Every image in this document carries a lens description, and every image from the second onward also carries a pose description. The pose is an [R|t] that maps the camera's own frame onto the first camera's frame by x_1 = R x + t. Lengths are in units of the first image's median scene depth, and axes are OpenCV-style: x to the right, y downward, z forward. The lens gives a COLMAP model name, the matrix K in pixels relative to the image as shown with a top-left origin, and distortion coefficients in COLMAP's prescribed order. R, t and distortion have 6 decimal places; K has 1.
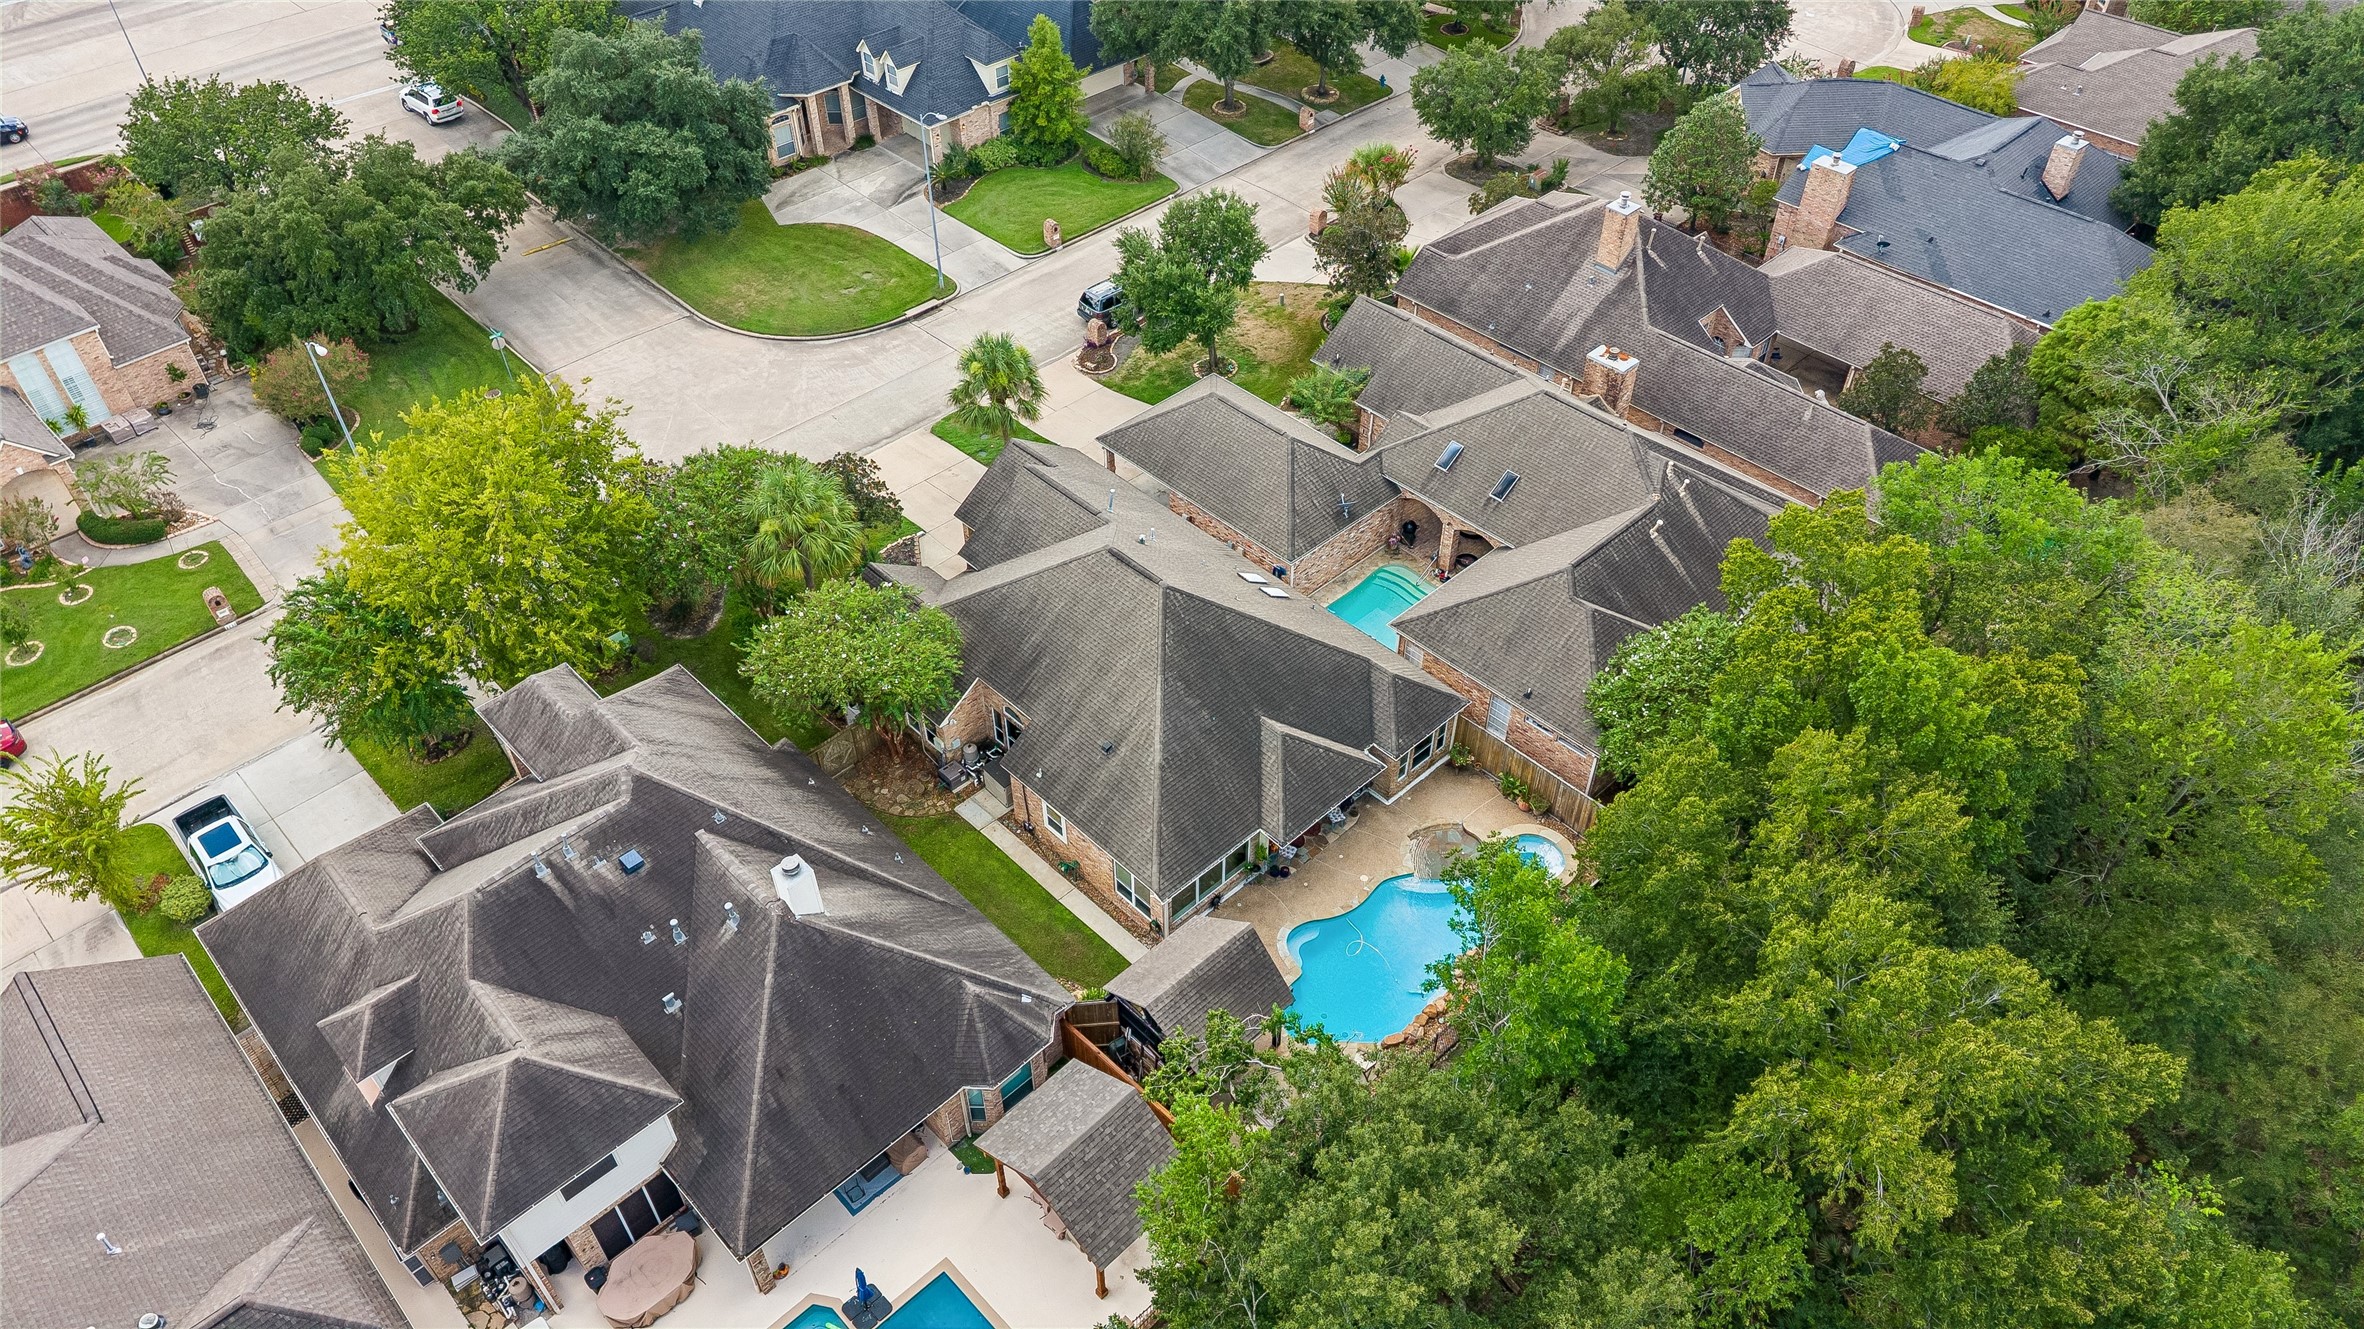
lens RADIAL K [[1603.9, 0, 1182.0], [0, 1603.9, 664.5], [0, 0, 1]] dist [0.025093, -0.033261]
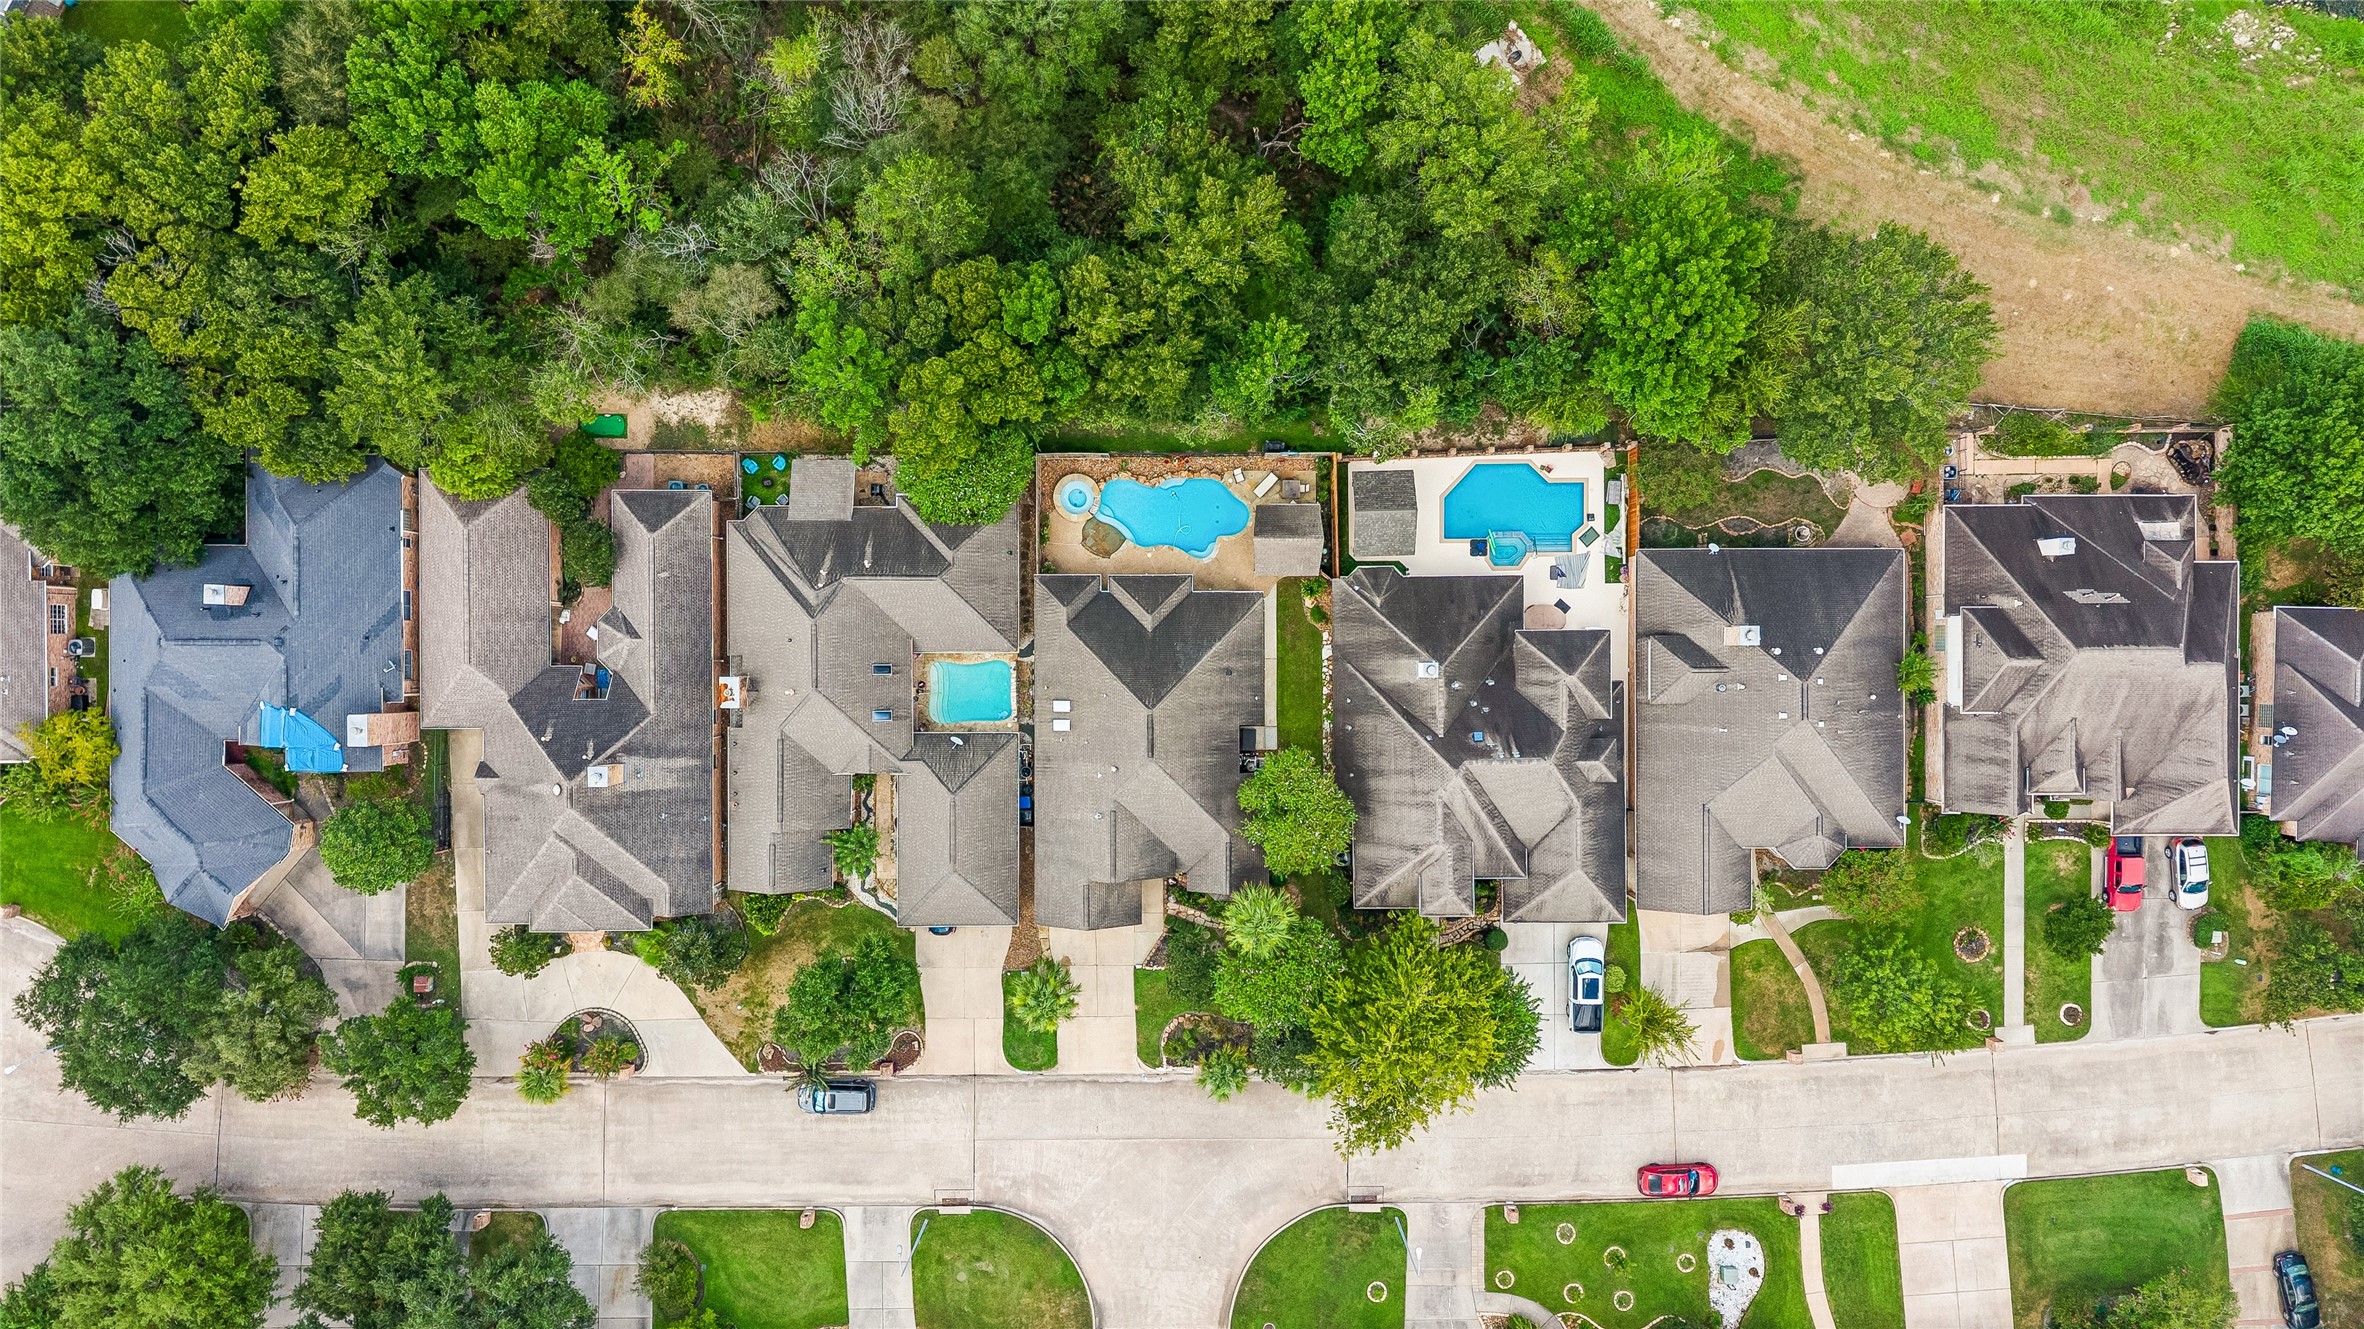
lens RADIAL K [[1603.9, 0, 1182.0], [0, 1603.9, 664.5], [0, 0, 1]] dist [0.025093, -0.033261]
pose [[-0.723488, -0.690169, 0.015223, -0.028822], [0.466134, -0.472135, 0.748203, -1.275639], [-0.509199, 0.548411, 0.663295, -0.182505]]
